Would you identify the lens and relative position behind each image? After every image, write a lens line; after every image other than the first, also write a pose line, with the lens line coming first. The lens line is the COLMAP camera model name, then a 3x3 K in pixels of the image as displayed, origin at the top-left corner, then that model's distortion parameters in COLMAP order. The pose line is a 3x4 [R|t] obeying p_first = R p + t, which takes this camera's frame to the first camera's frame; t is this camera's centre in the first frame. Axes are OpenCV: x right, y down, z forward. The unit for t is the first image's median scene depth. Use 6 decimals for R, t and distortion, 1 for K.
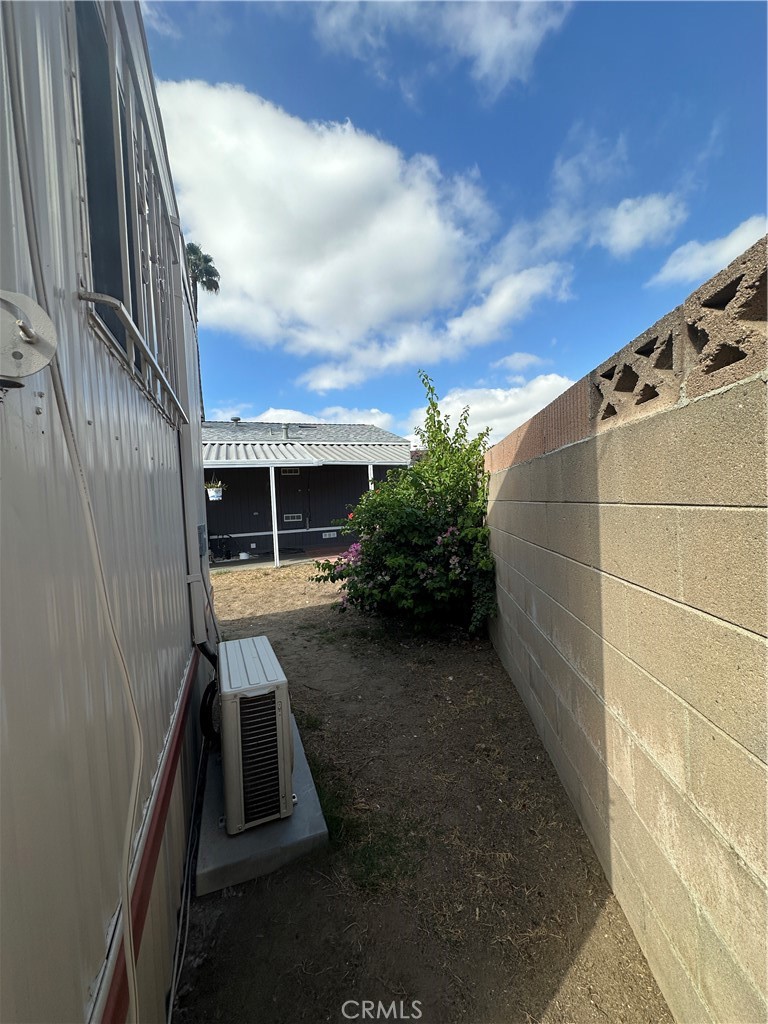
lens RADIAL K [[408.7, 0, 384.0], [0, 408.7, 512.0], [0, 0, 1]] dist [-0.003195, 0.000074]
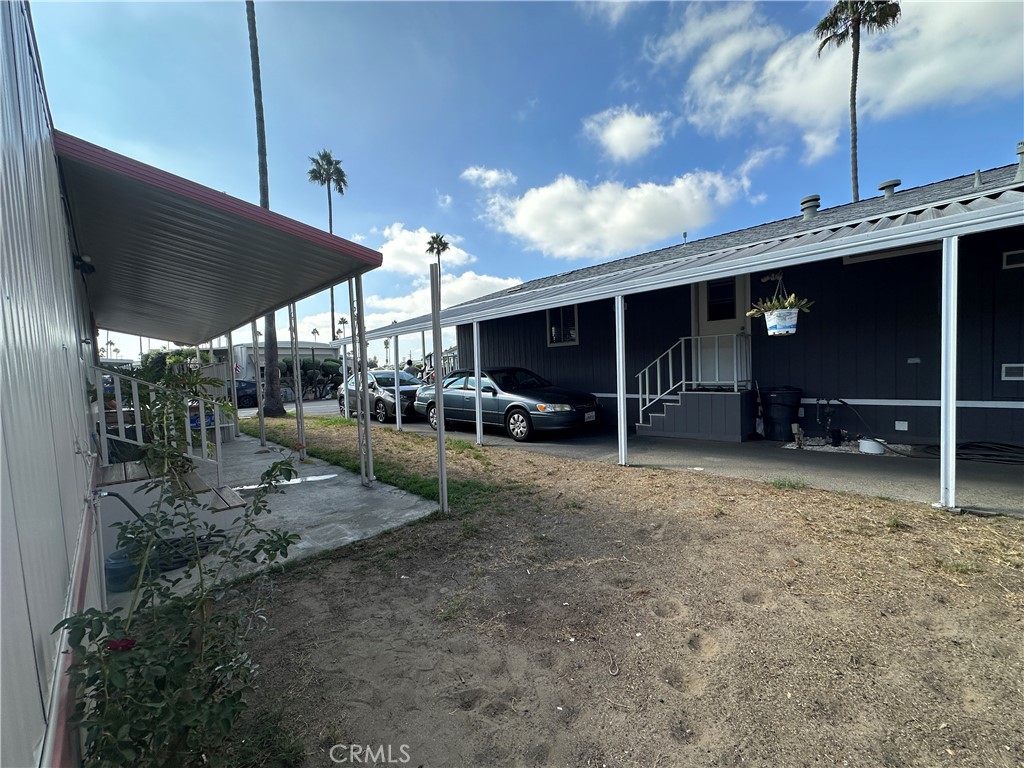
lens RADIAL K [[408.7, 0, 507.5], [0, 408.7, 385.2], [0, 0, 1]] dist [-0.003195, 0.000074]
pose [[0.414092, 0.073991, -0.907223, -0.078225], [0.000087, 0.996687, 0.081327, -0.006526], [0.910235, -0.033756, 0.412714, 0.383819]]
